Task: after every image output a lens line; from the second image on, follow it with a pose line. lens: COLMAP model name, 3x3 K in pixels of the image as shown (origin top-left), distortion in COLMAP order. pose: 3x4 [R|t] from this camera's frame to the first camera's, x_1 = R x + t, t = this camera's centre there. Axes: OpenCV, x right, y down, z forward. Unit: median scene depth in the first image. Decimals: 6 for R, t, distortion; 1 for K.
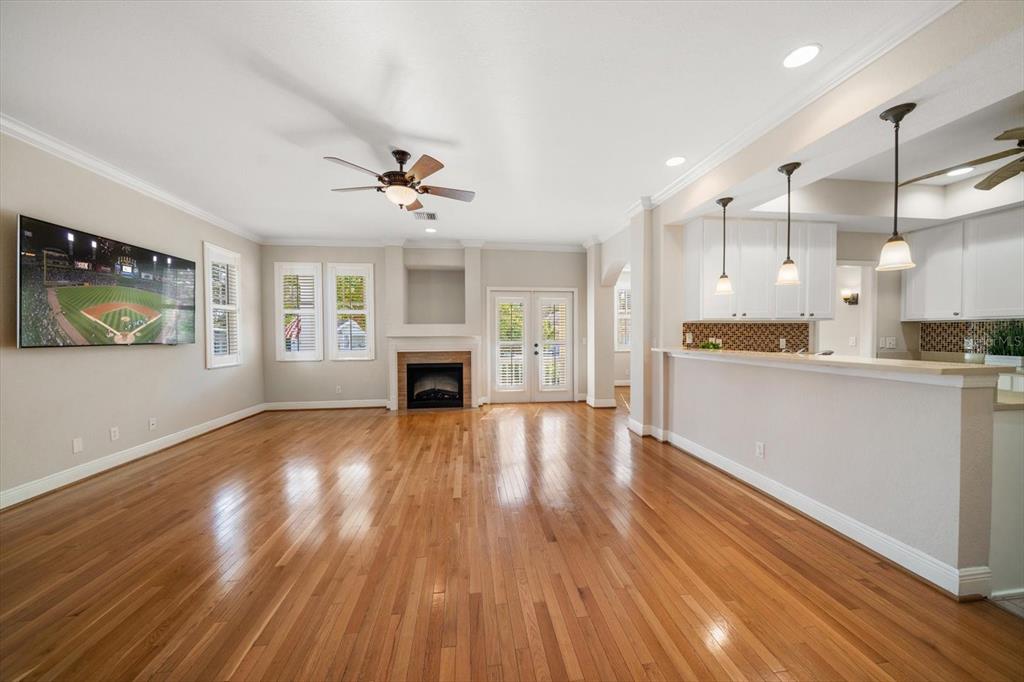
lens RADIAL K [[356.4, 0, 513.4], [0, 356.4, 339.1], [0, 0, 1]] dist [-0.006912, -0.000454]
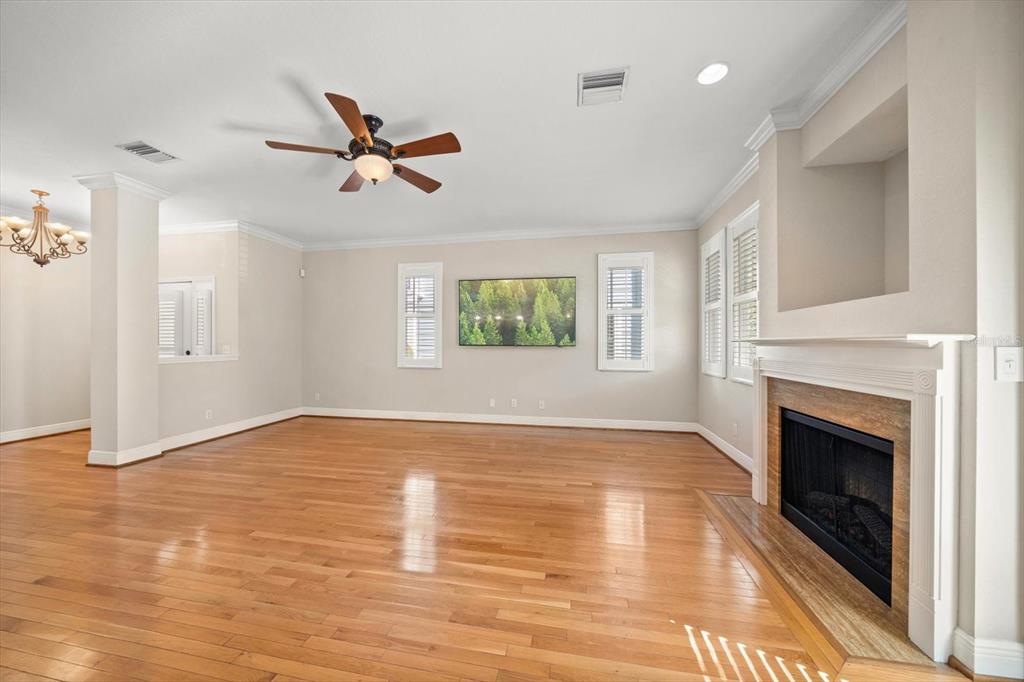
lens RADIAL K [[356.4, 0, 511.3], [0, 356.4, 344.3], [0, 0, 1]] dist [-0.006912, -0.000454]
pose [[-0.316632, 0.007494, -0.948519, 0.196112], [-0.009877, 0.999889, 0.011197, -0.004713], [0.948497, 0.012914, -0.316523, 0.835144]]
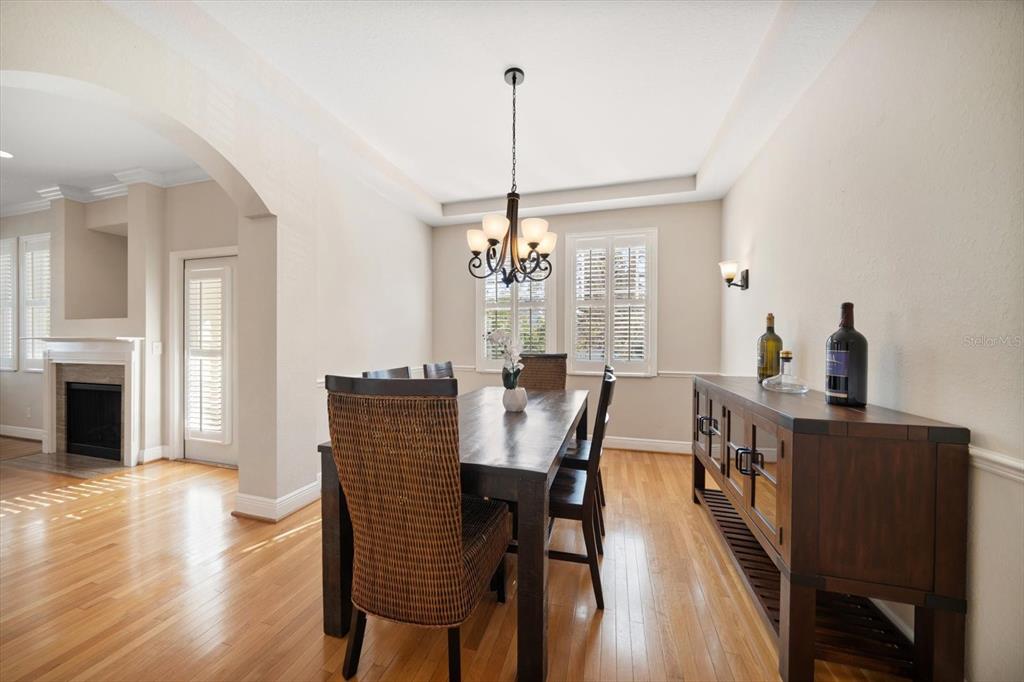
lens RADIAL K [[356.4, 0, 511.4], [0, 356.4, 341.8], [0, 0, 1]] dist [-0.006912, -0.000454]
pose [[0.915191, 0.009761, -0.402901, 0.684201], [-0.013266, 0.999895, -0.005909, -0.008595], [0.402801, 0.010753, 0.915224, 0.747892]]
